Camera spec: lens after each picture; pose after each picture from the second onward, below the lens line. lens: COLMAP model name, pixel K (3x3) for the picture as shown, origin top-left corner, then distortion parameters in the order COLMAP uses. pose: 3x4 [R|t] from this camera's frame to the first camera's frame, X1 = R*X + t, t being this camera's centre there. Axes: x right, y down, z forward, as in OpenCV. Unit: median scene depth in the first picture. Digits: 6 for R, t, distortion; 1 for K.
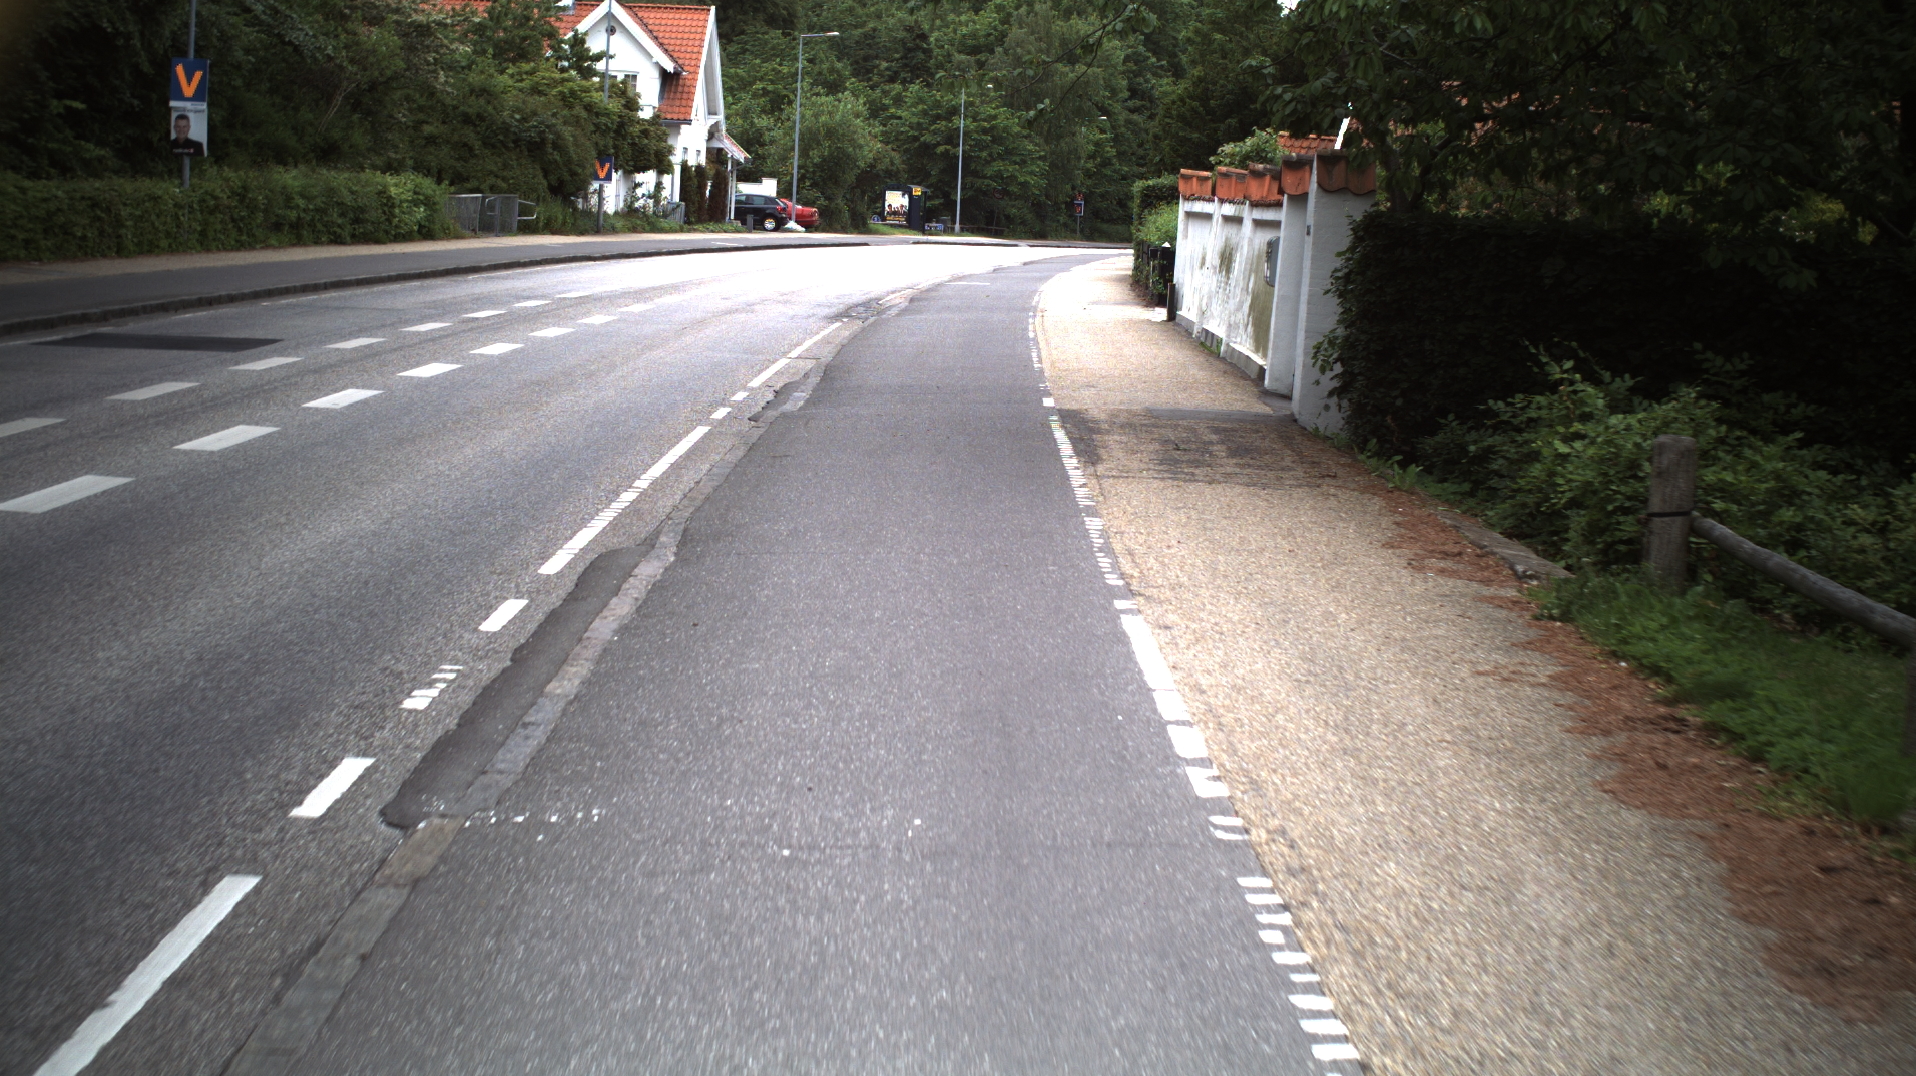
lens RADIAL K [[3251.2, 0, 958.0], [0, 3251.2, 538.0], [0, 0, 1]] dist [-0.326987, 0.610893]
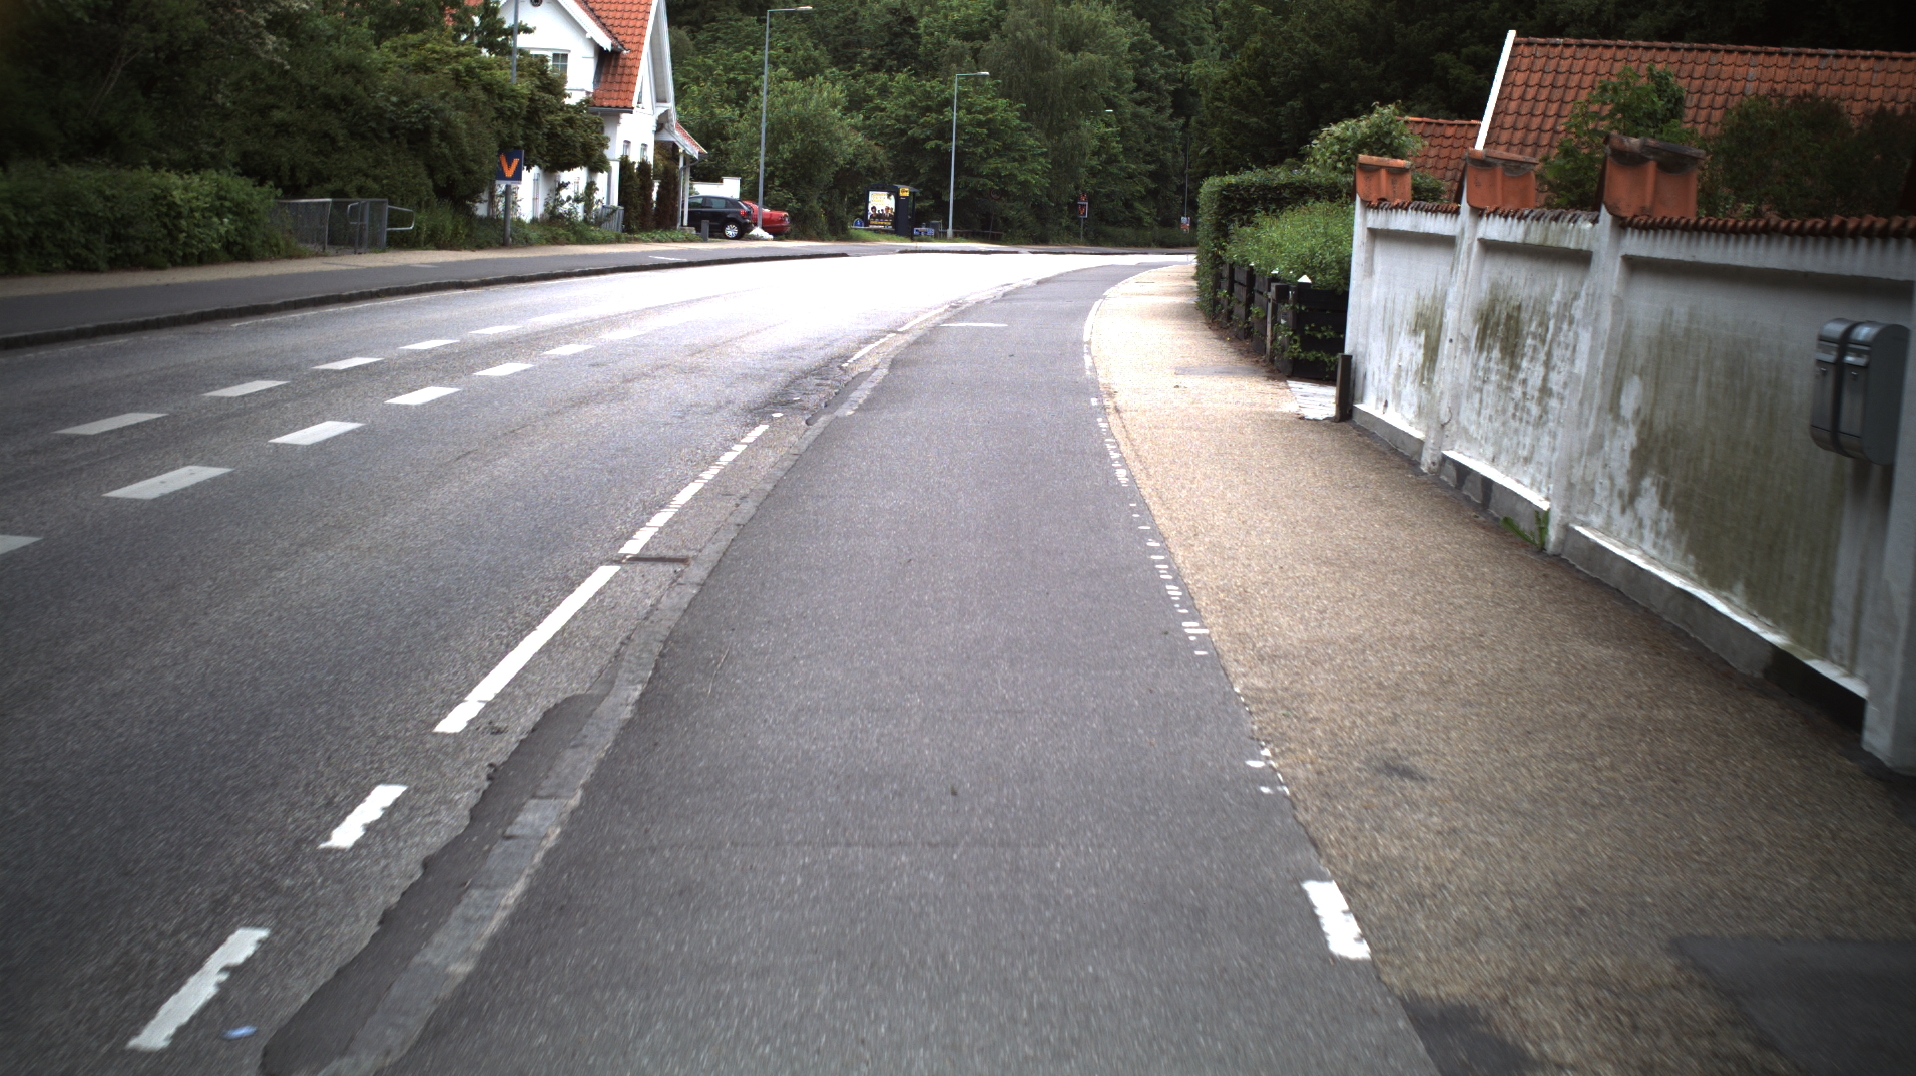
lens RADIAL K [[3251.2, 0, 958.0], [0, 3251.2, 538.0], [0, 0, 1]] dist [-0.326987, 0.610893]
pose [[0.999990, -0.003102, 0.003254, -0.001856], [0.003102, 0.999995, 0.000036, -0.019393], [-0.003254, -0.000026, 0.999995, 0.179359]]
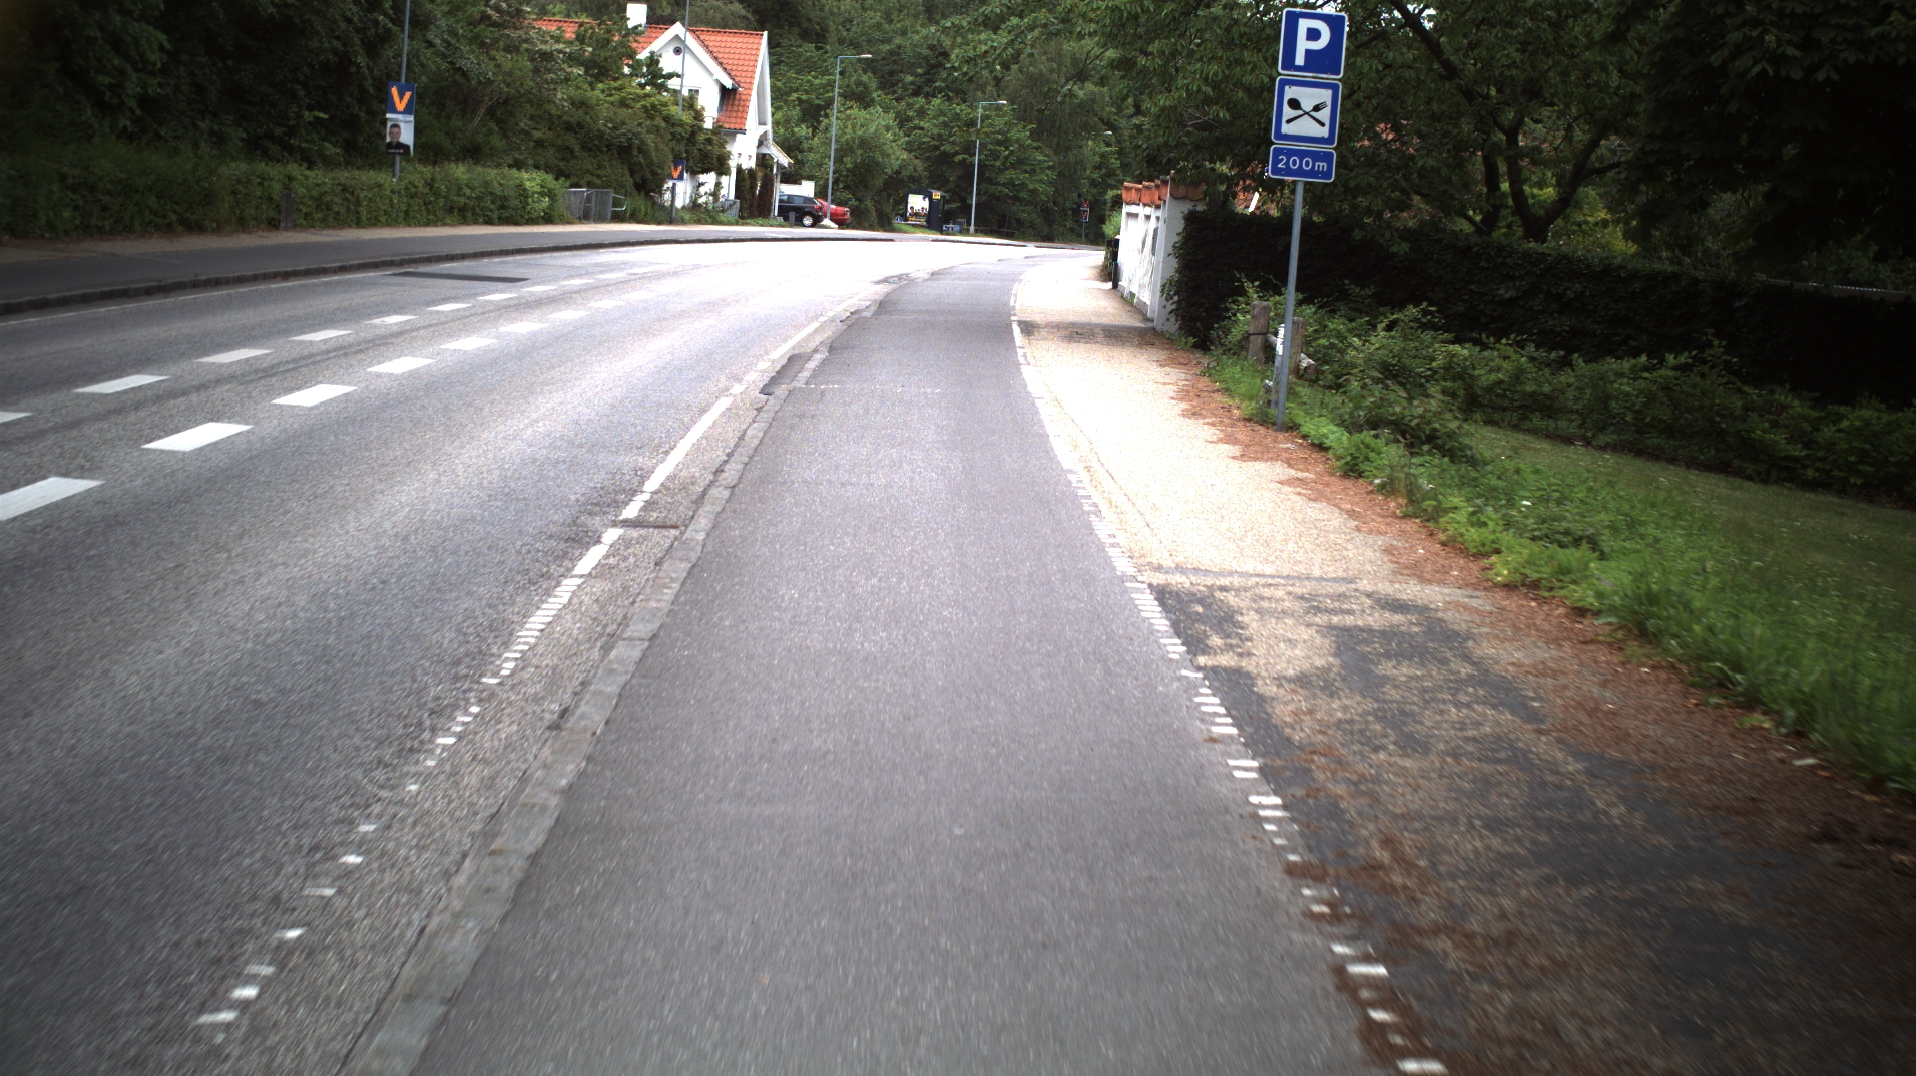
lens RADIAL K [[3251.2, 0, 958.0], [0, 3251.2, 538.0], [0, 0, 1]] dist [-0.326987, 0.610893]
pose [[0.999726, 0.023194, -0.003221, 0.001664], [-0.023199, 0.999729, -0.001699, 0.019569], [0.003181, 0.001774, 0.999993, -0.178977]]
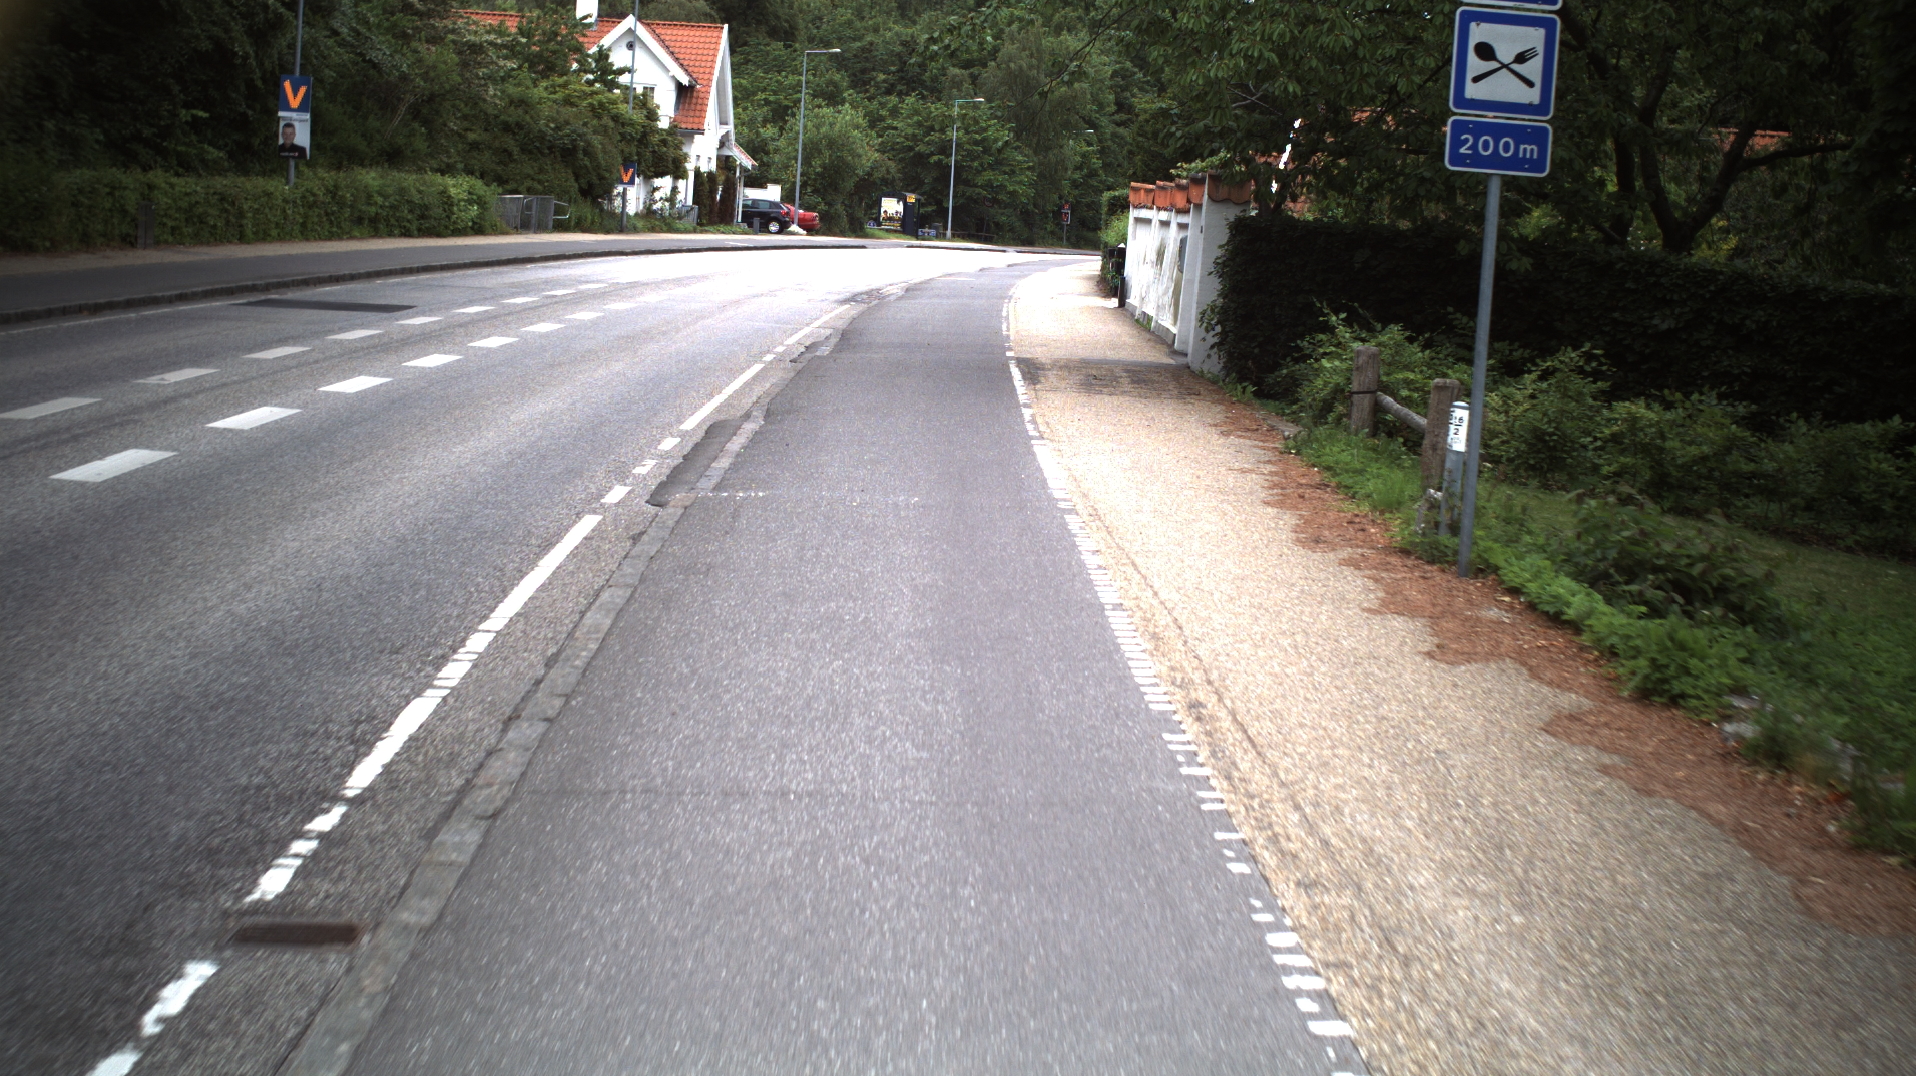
lens RADIAL K [[3251.2, 0, 958.0], [0, 3251.2, 538.0], [0, 0, 1]] dist [-0.326987, 0.610893]
pose [[0.999901, 0.013627, 0.003546, 0.000603], [-0.013618, 0.999904, -0.002551, 0.009786], [-0.003580, 0.002502, 0.999990, -0.089685]]
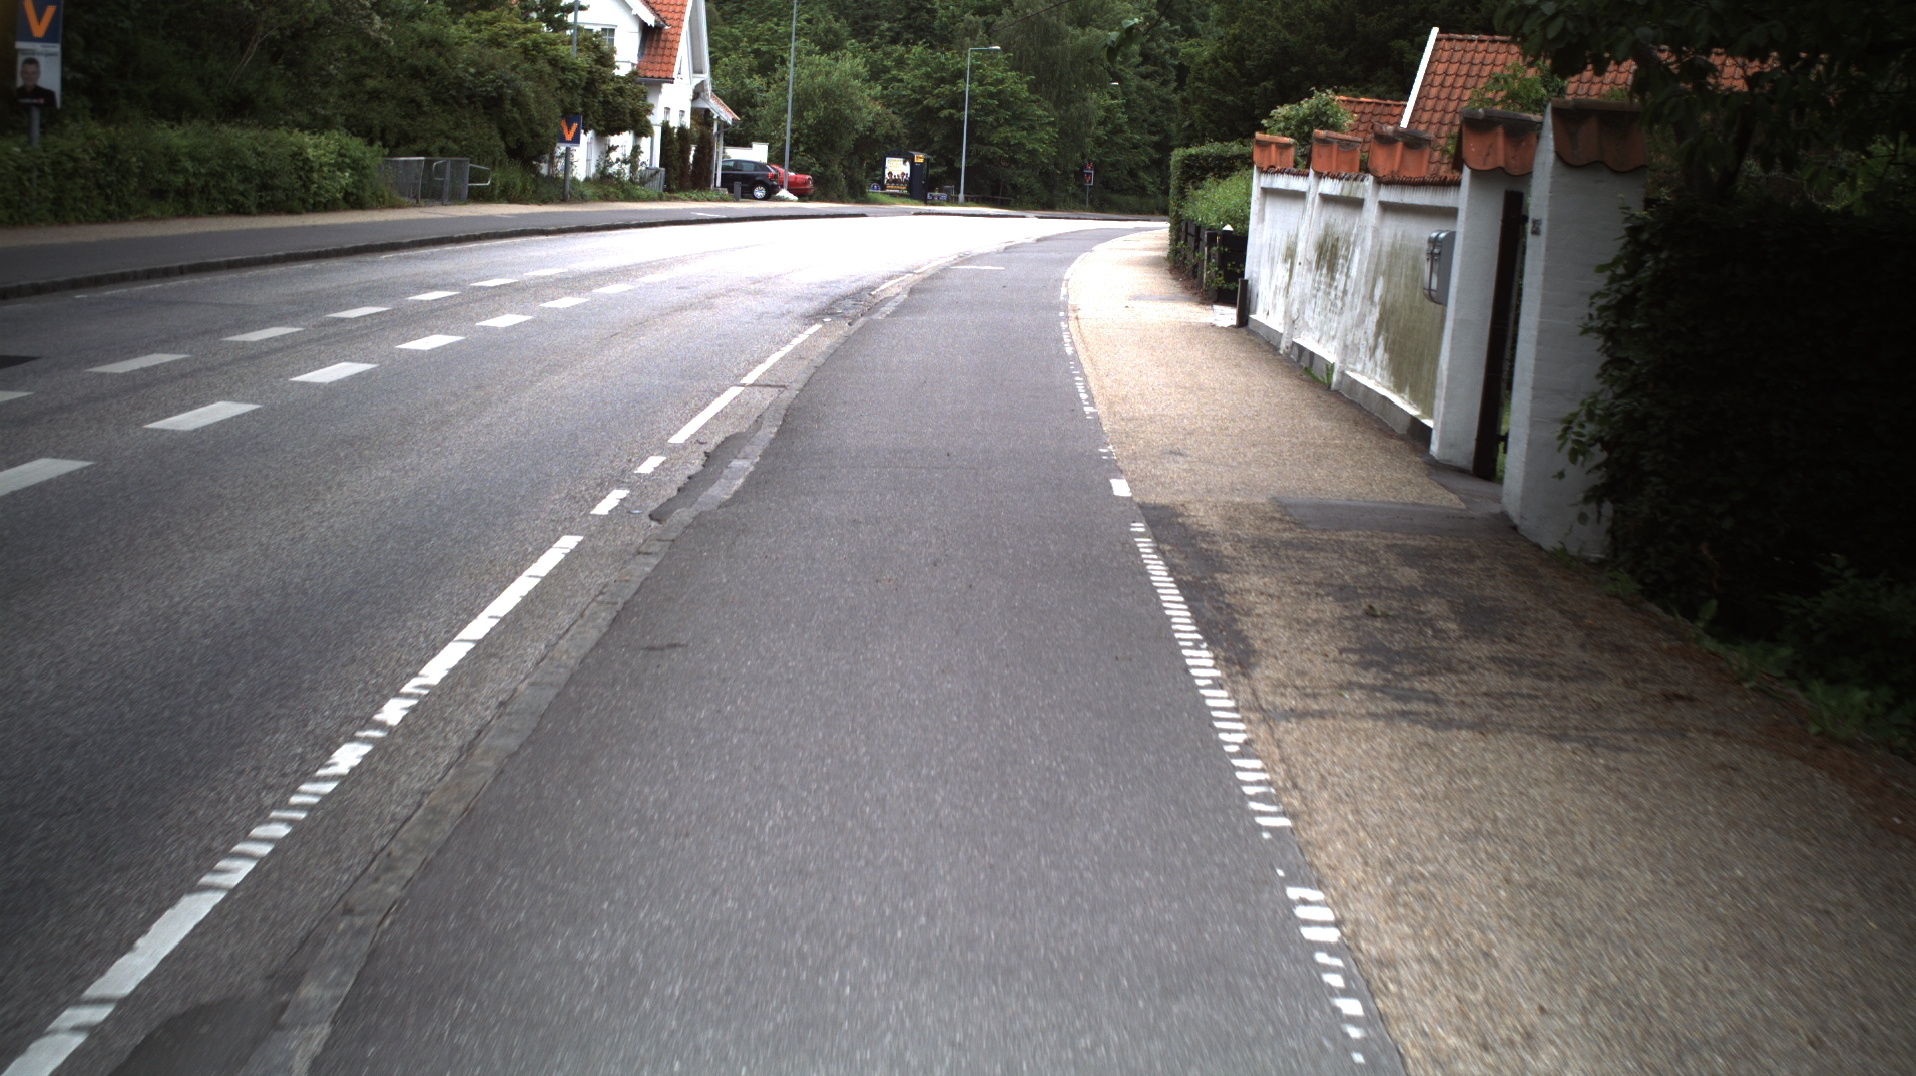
lens RADIAL K [[3251.2, 0, 958.0], [0, 3251.2, 538.0], [0, 0, 1]] dist [-0.326987, 0.610893]
pose [[0.999951, 0.009904, 0.000553, -0.001203], [-0.009909, 0.999901, 0.009981, -0.009592], [-0.000454, -0.009986, 0.999950, 0.089845]]
